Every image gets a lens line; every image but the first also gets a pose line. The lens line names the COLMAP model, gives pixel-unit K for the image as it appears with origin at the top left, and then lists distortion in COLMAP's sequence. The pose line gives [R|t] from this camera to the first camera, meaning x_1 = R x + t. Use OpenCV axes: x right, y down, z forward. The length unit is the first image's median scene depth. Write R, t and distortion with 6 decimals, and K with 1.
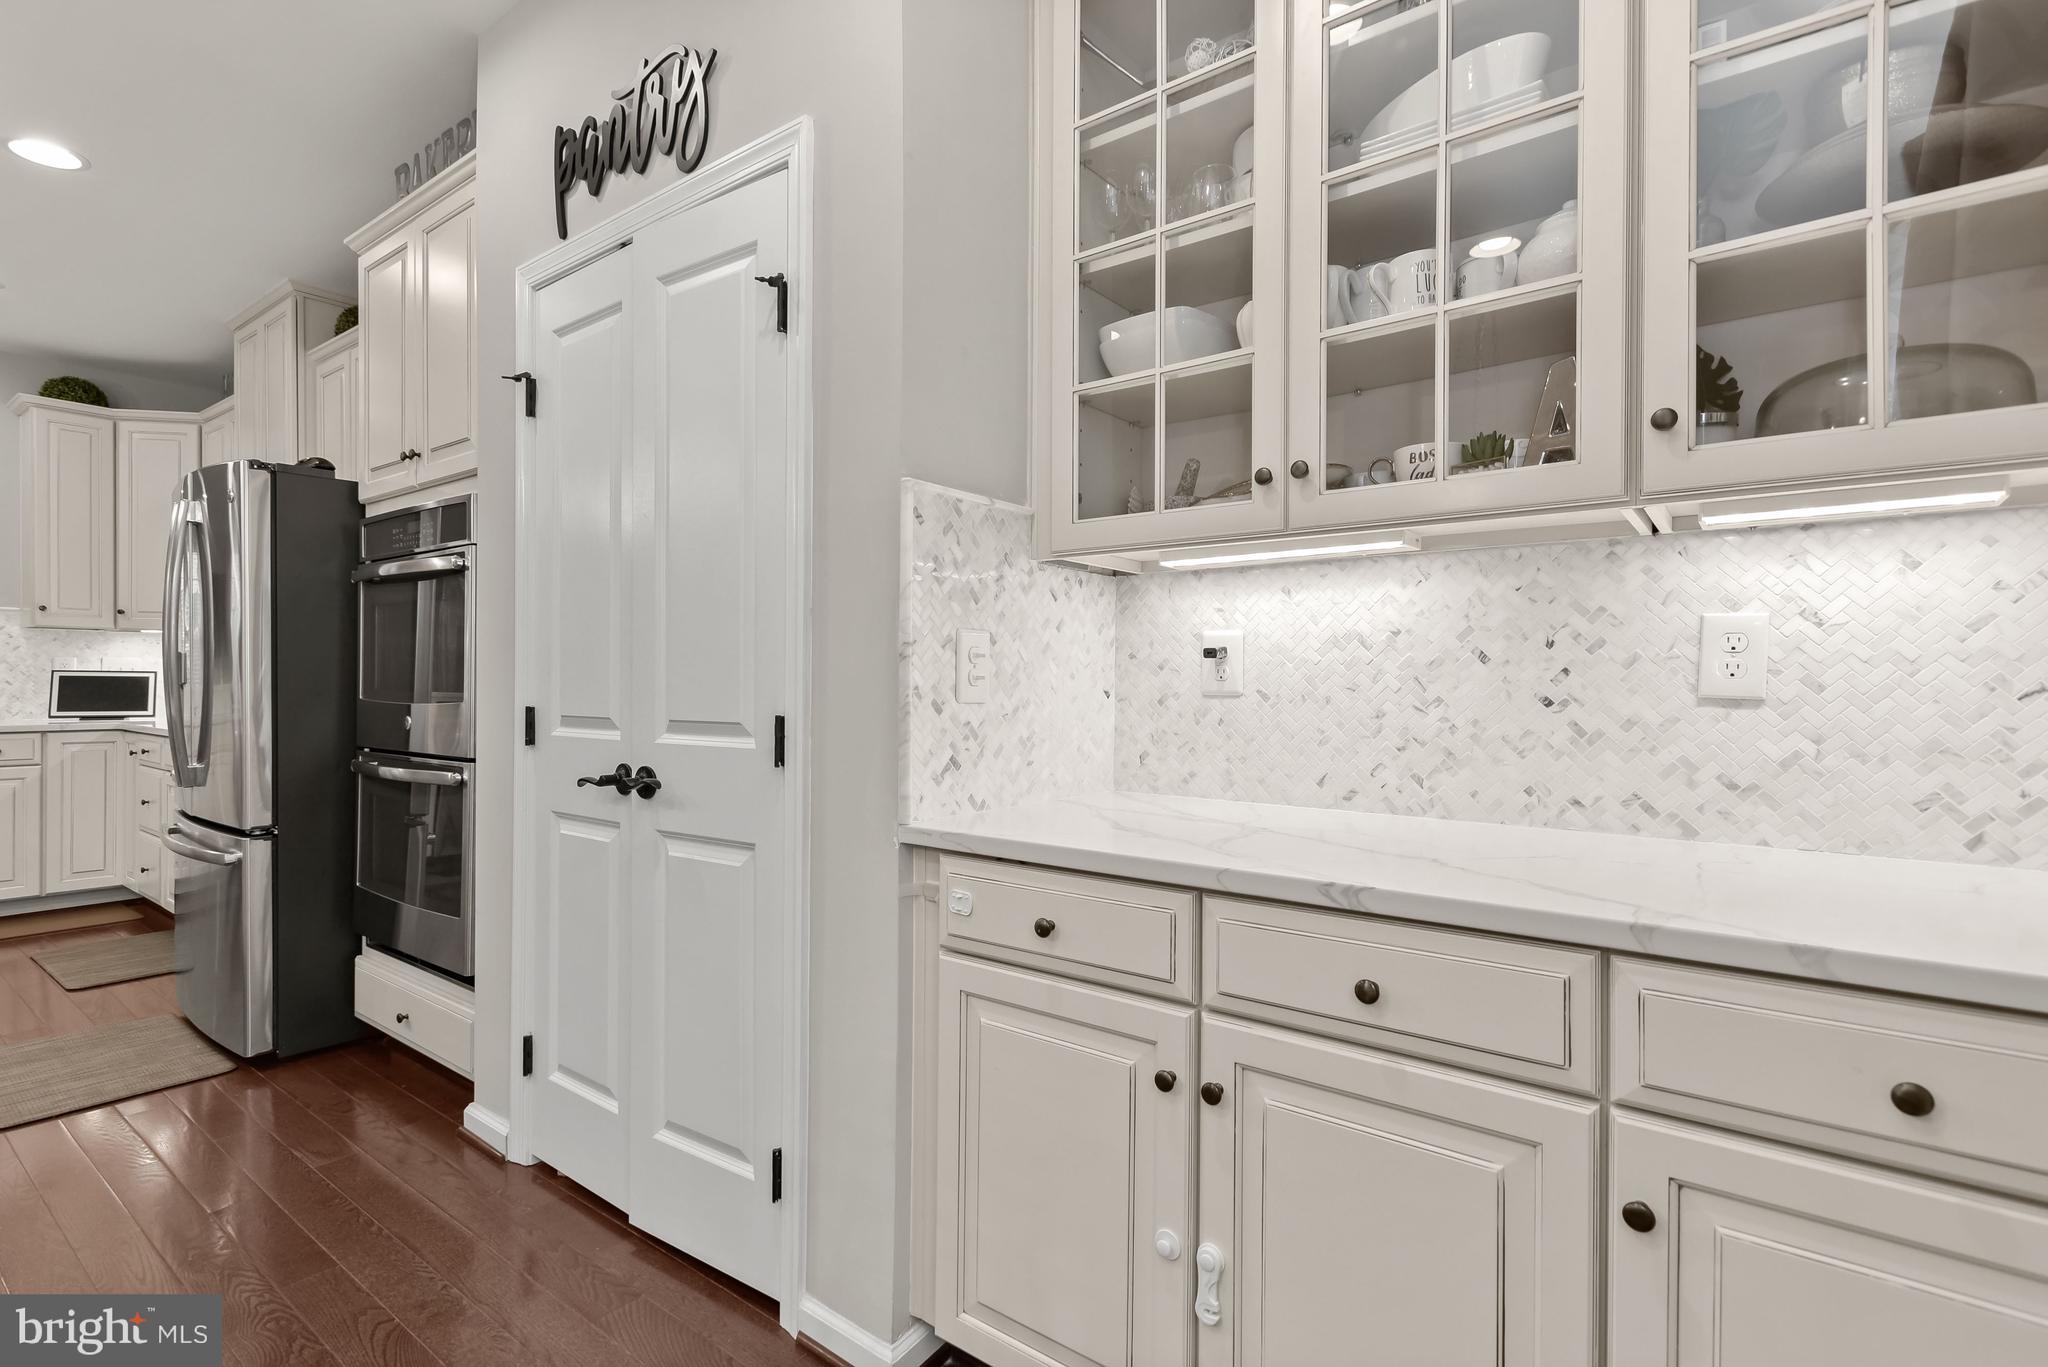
lens RADIAL K [[976.1, 0, 1024.9], [0, 976.1, 684.7], [0, 0, 1]] dist [0.015945, 0.000022]
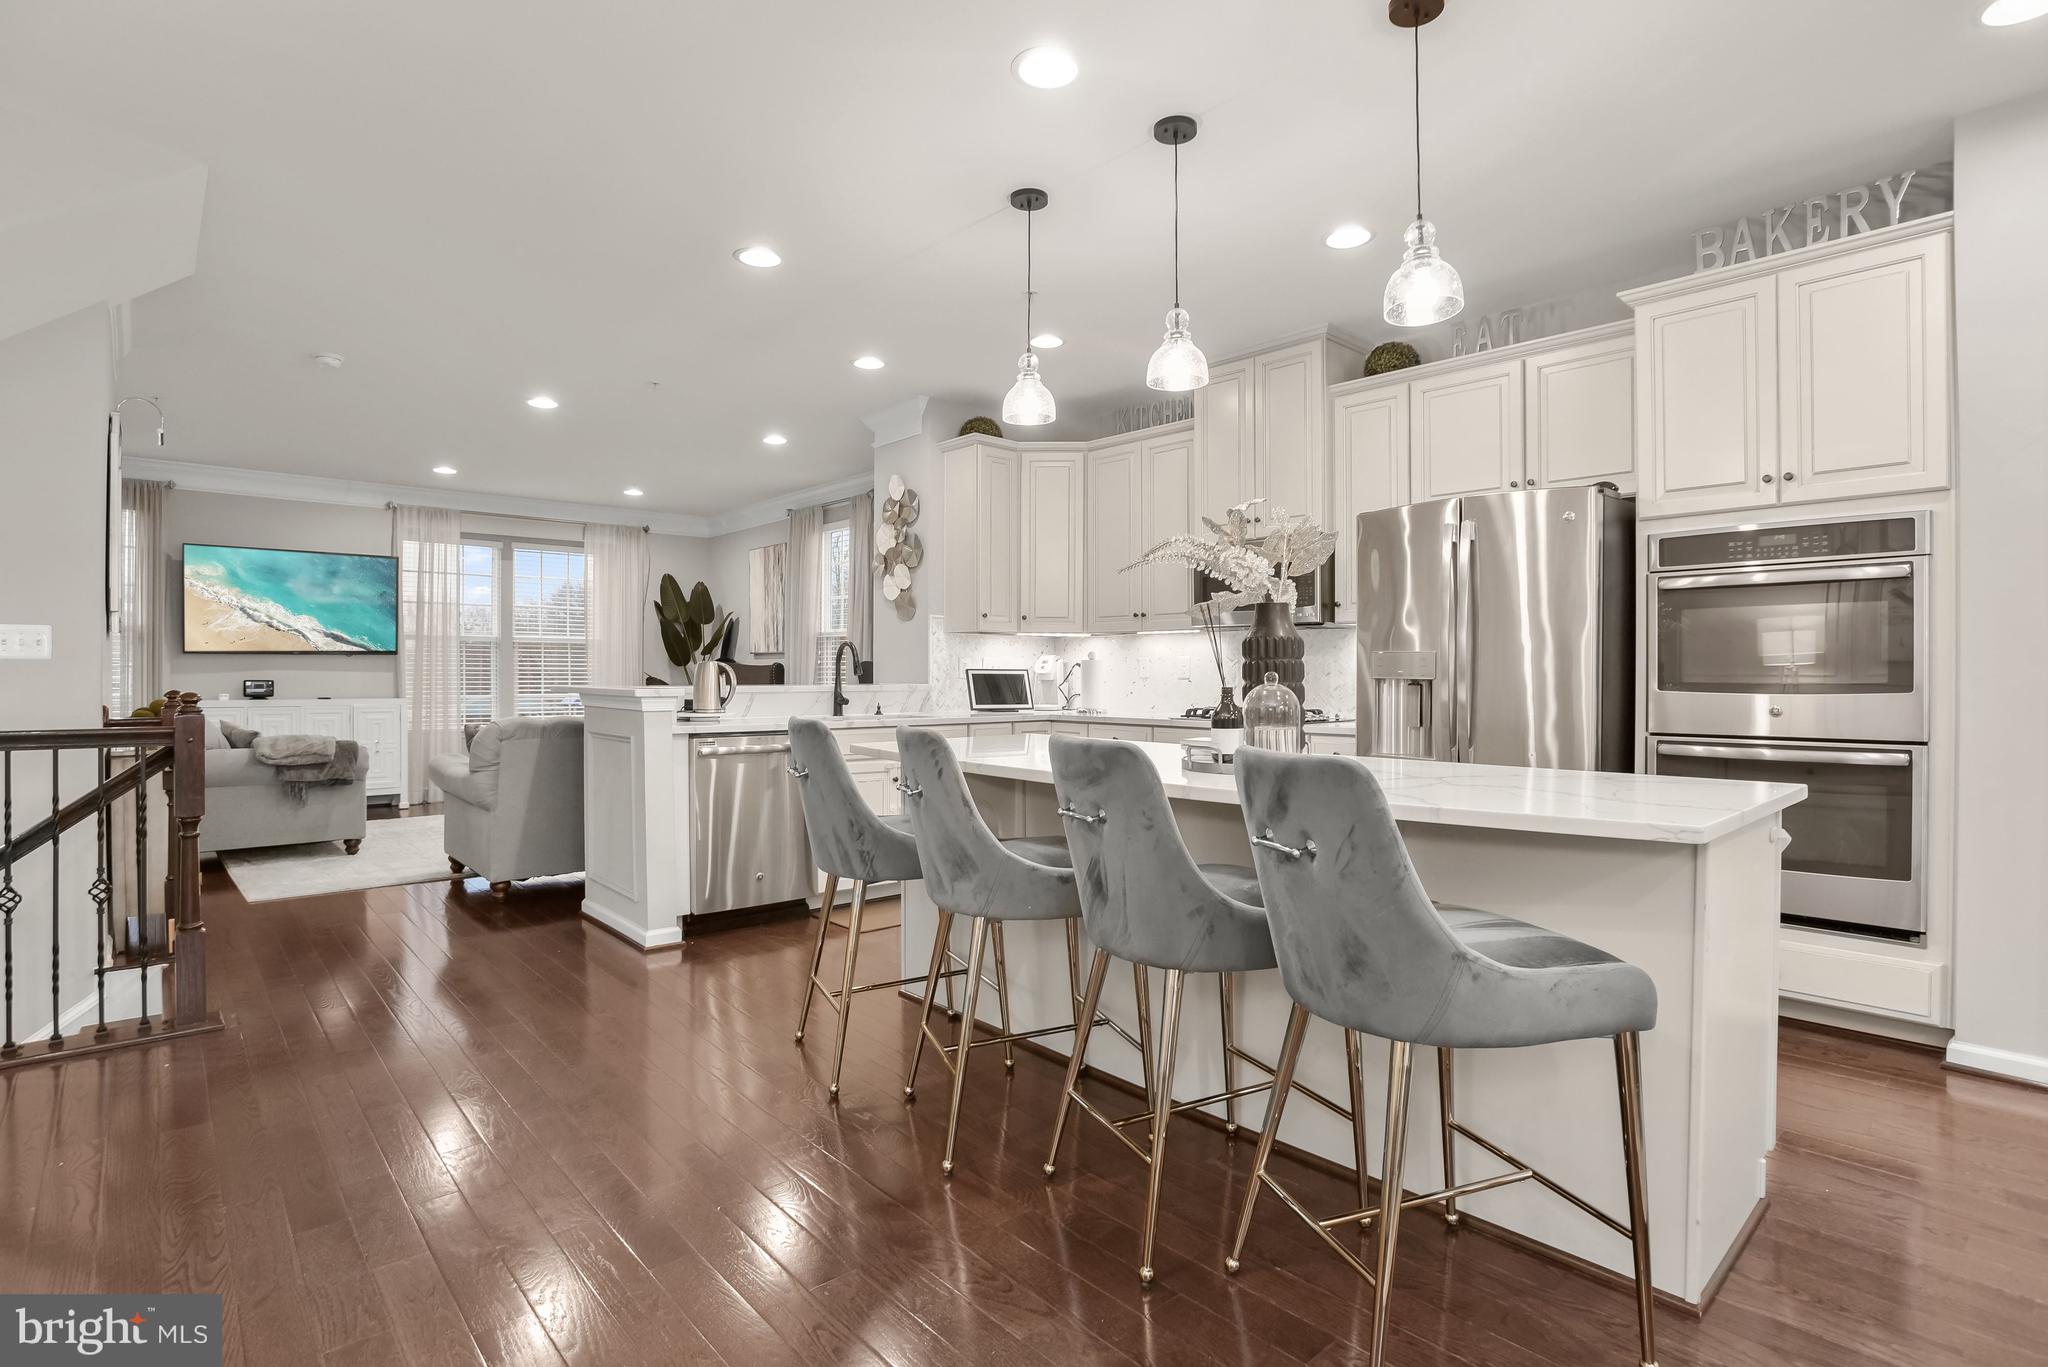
lens RADIAL K [[1005.2, 0, 1020.8], [0, 1005.2, 682.2], [0, 0, 1]] dist [-0.073435, 0.029258]
pose [[0.983203, -0.002865, -0.182494, -1.594549], [0.002996, 0.999995, 0.000443, 0.001714], [0.182492, -0.000982, 0.983207, -0.335919]]
